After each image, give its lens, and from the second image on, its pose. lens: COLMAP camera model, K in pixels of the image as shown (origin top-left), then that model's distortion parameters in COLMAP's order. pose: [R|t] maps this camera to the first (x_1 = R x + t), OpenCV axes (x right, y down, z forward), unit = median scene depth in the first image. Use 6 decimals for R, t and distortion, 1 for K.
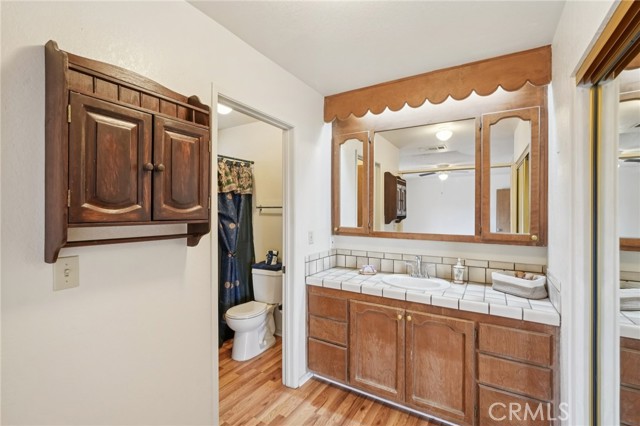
lens RADIAL K [[280.6, 0, 318.4], [0, 280.6, 211.8], [0, 0, 1]] dist [0.000724, 0.000570]
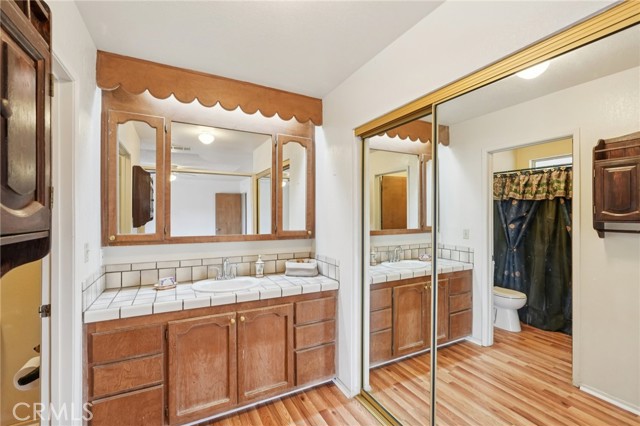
lens RADIAL K [[280.6, 0, 317.5], [0, 280.6, 214.0], [0, 0, 1]] dist [0.000724, 0.000570]
pose [[0.530274, -0.001617, 0.847825, -0.367568], [0.000108, 0.999998, 0.001840, -0.002203], [-0.847826, -0.000884, 0.530273, 0.214379]]
